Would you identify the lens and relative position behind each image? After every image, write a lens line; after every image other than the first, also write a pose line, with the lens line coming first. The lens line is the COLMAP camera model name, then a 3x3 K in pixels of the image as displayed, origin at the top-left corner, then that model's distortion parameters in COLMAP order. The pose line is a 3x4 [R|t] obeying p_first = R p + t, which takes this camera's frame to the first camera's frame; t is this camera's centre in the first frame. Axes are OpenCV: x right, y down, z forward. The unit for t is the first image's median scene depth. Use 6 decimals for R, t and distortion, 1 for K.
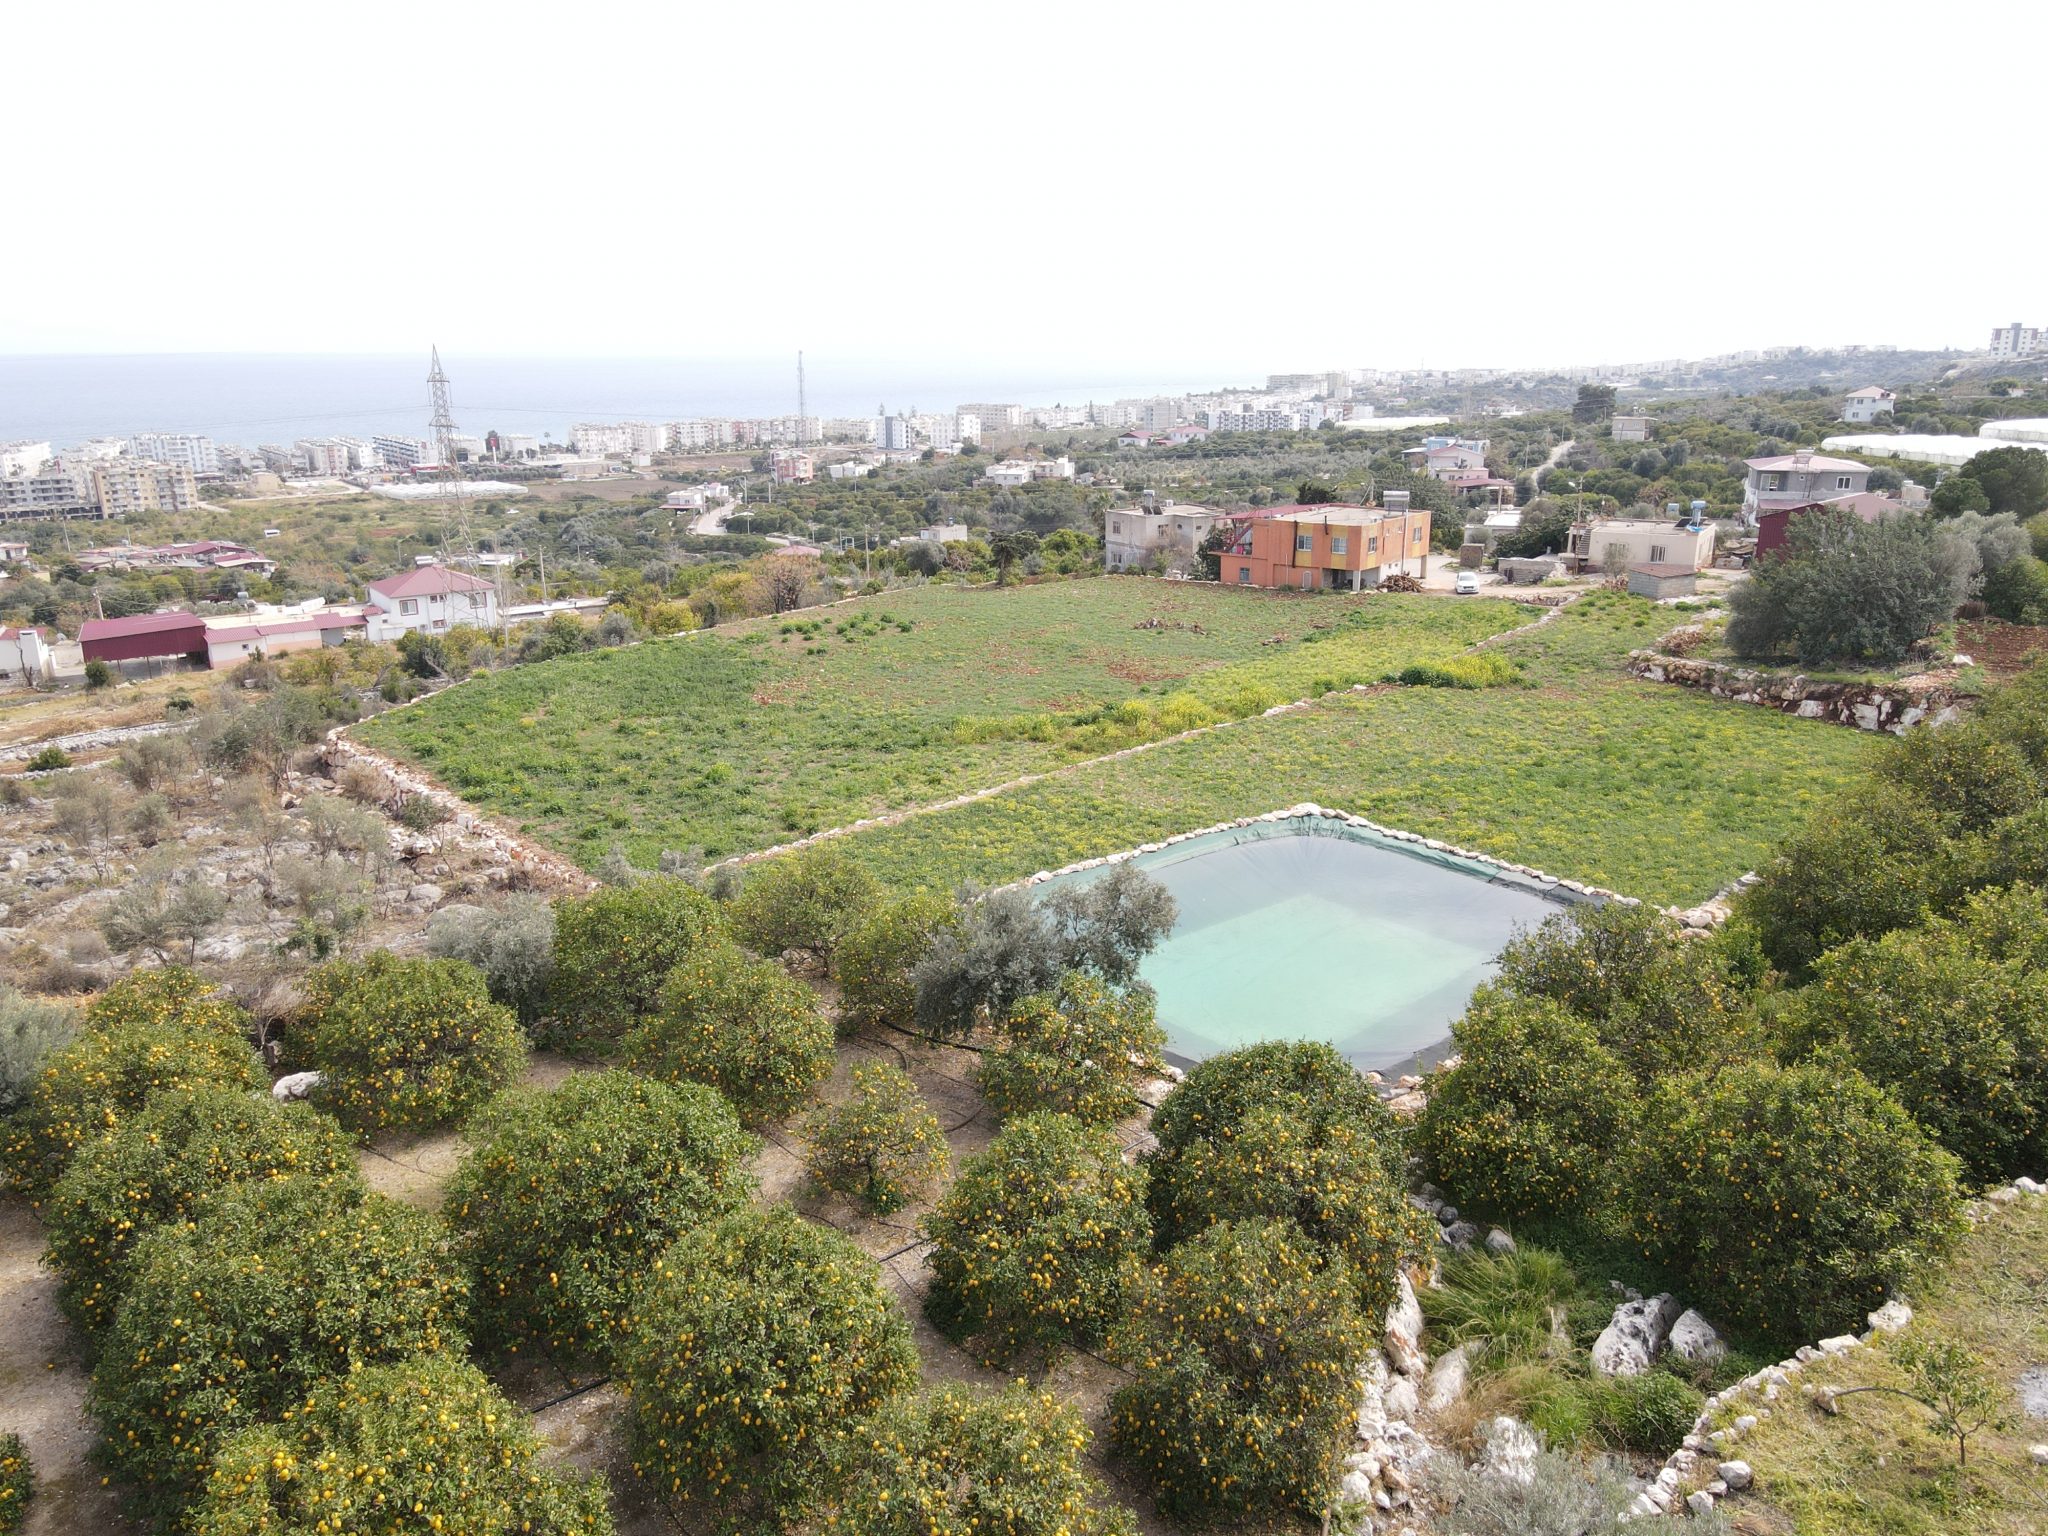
lens RADIAL K [[1499.6, 0, 1018.3], [0, 1499.6, 774.9], [0, 0, 1]] dist [-0.013994, 0.051336]
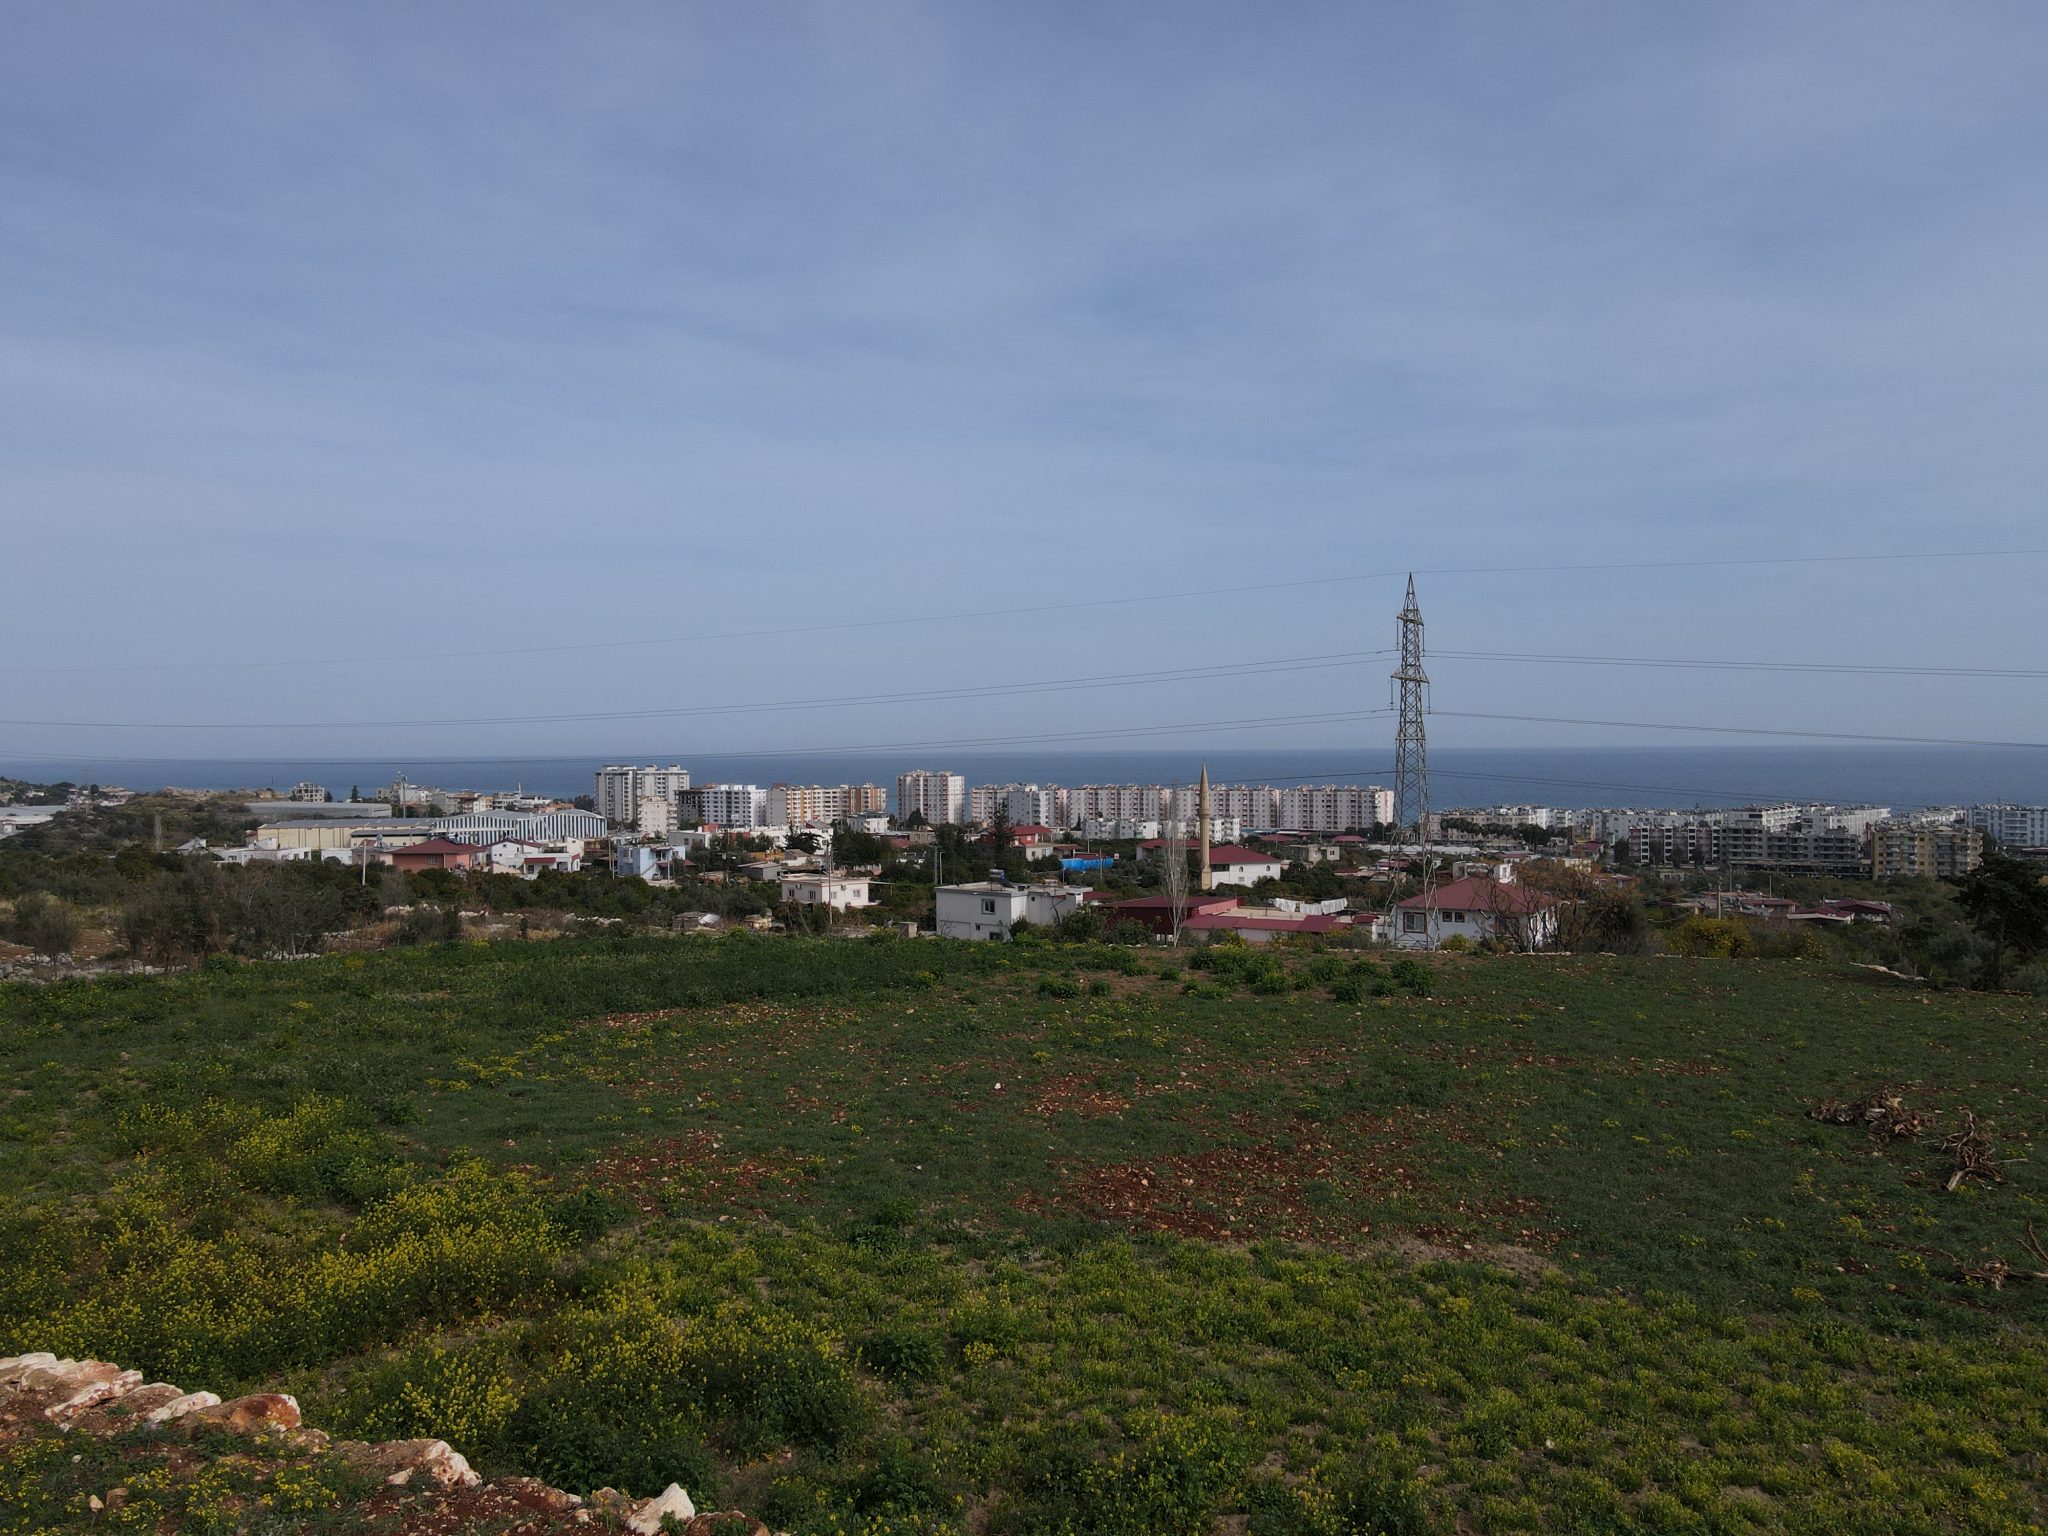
lens RADIAL K [[1498.1, 0, 1016.9], [0, 1498.1, 777.7], [0, 0, 1]] dist [-0.009446, 0.045224]
pose [[0.393602, 0.023439, -0.918982, 0.258527], [-0.250404, 0.964607, -0.082646, -0.086542], [0.884520, 0.262647, 0.385541, 0.637017]]
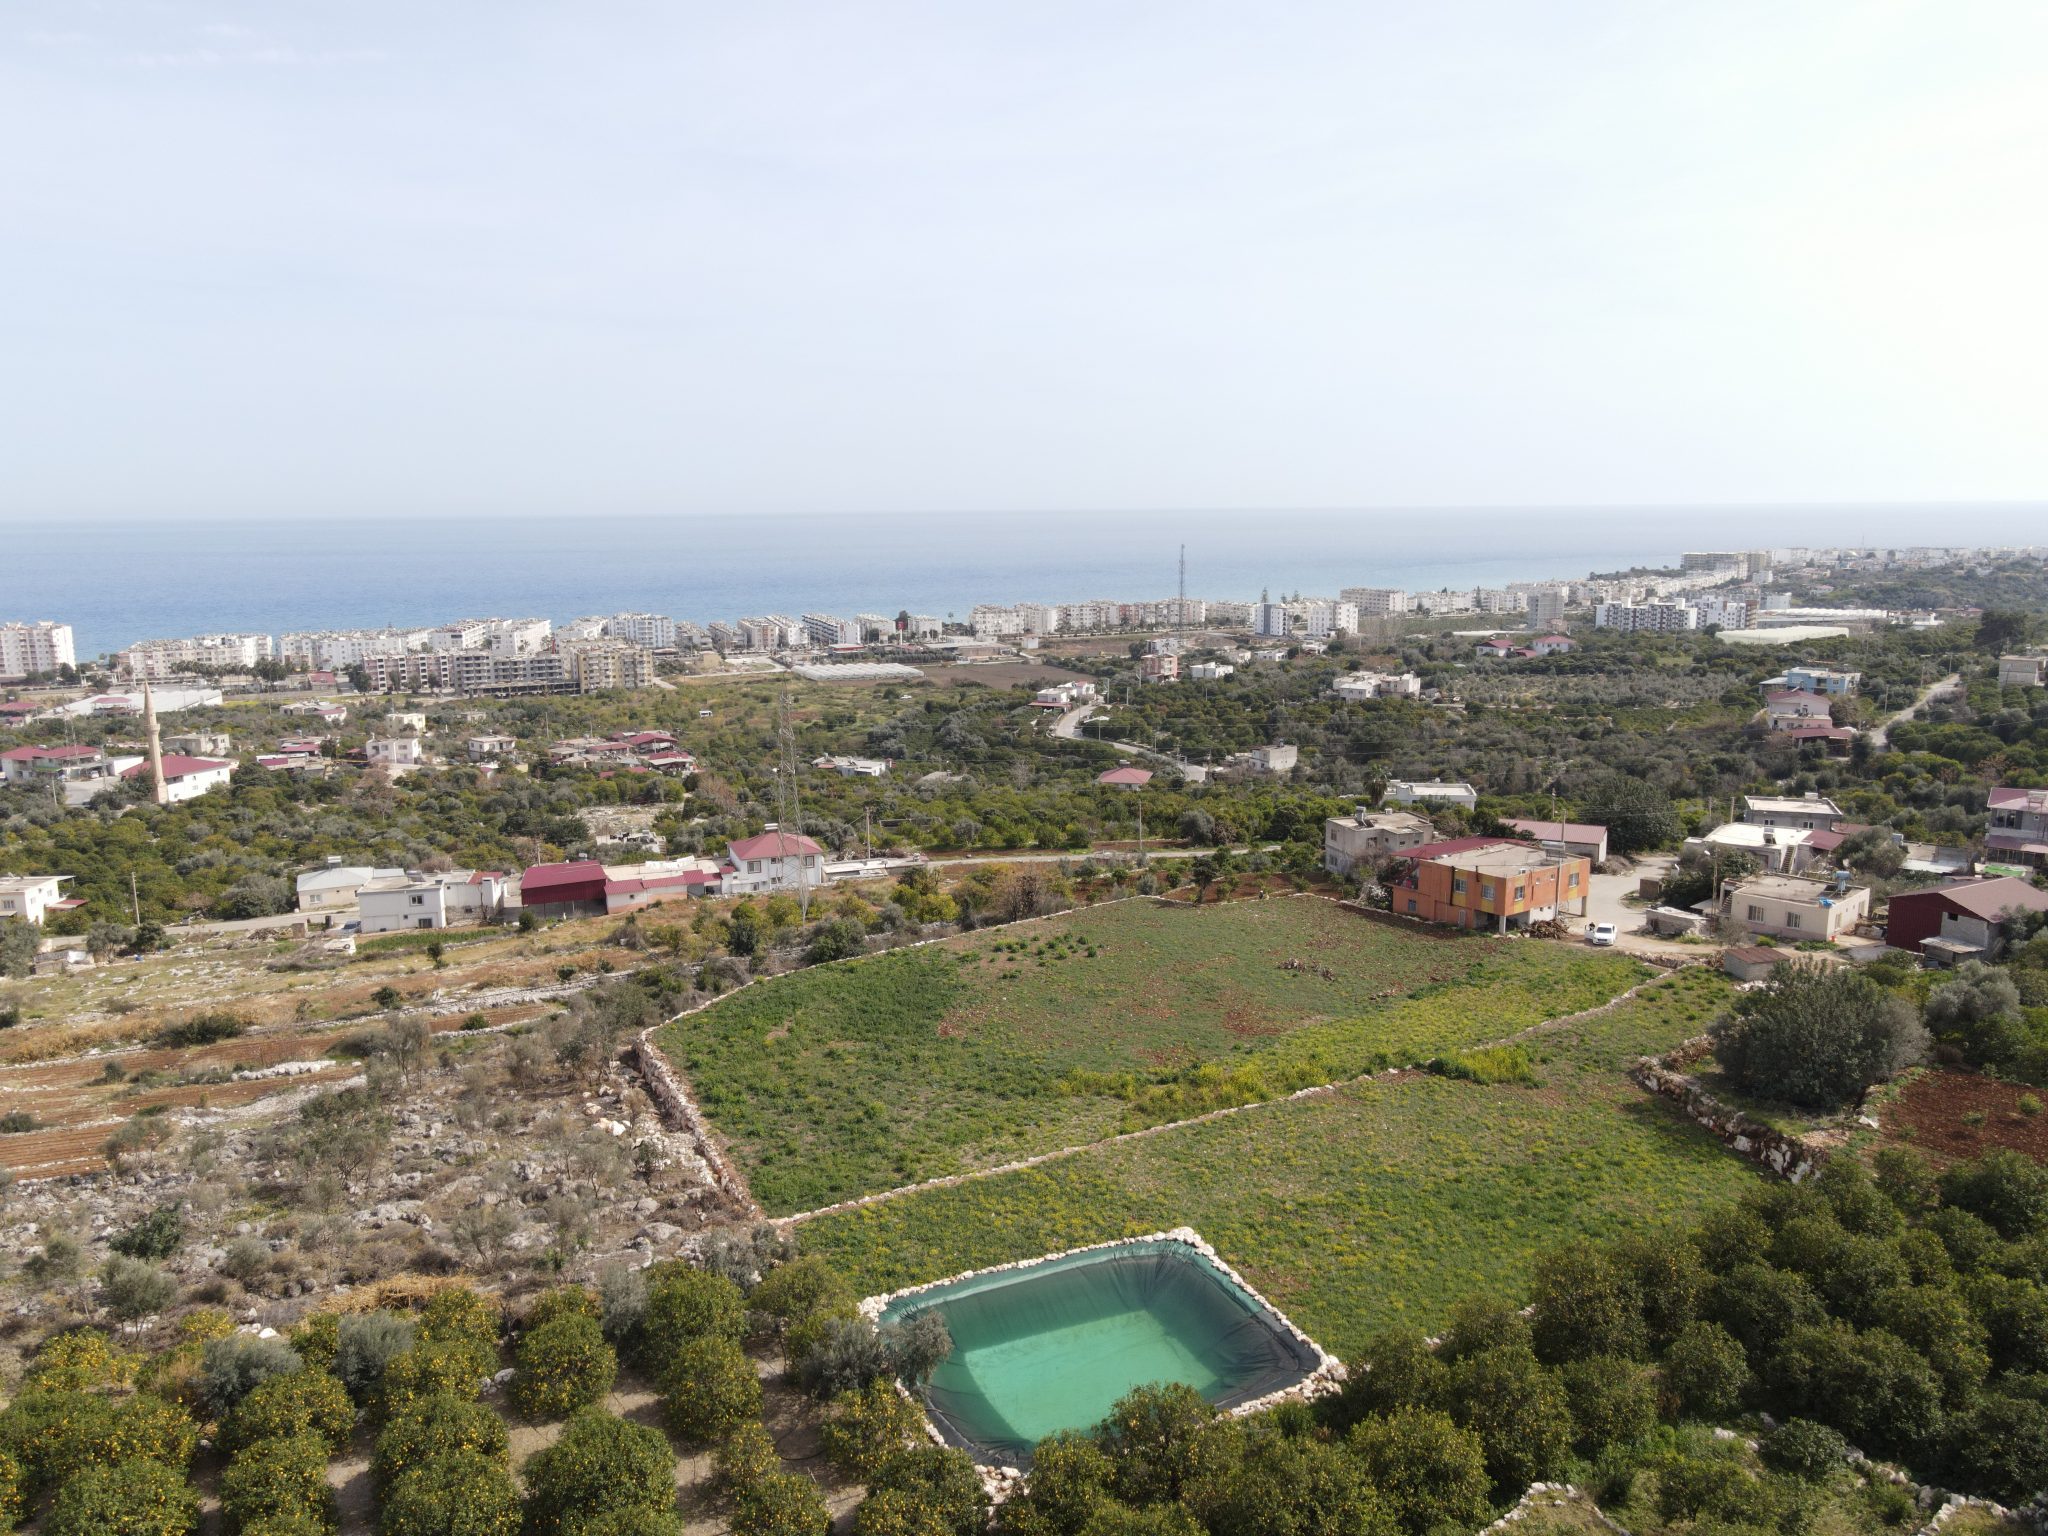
lens RADIAL K [[1499.6, 0, 1018.3], [0, 1499.6, 774.9], [0, 0, 1]] dist [-0.013994, 0.051336]
pose [[0.964819, 0.046259, -0.258812, 0.159397], [-0.072198, 0.993173, -0.091627, -0.111089], [0.252806, 0.107089, 0.961572, -0.199501]]
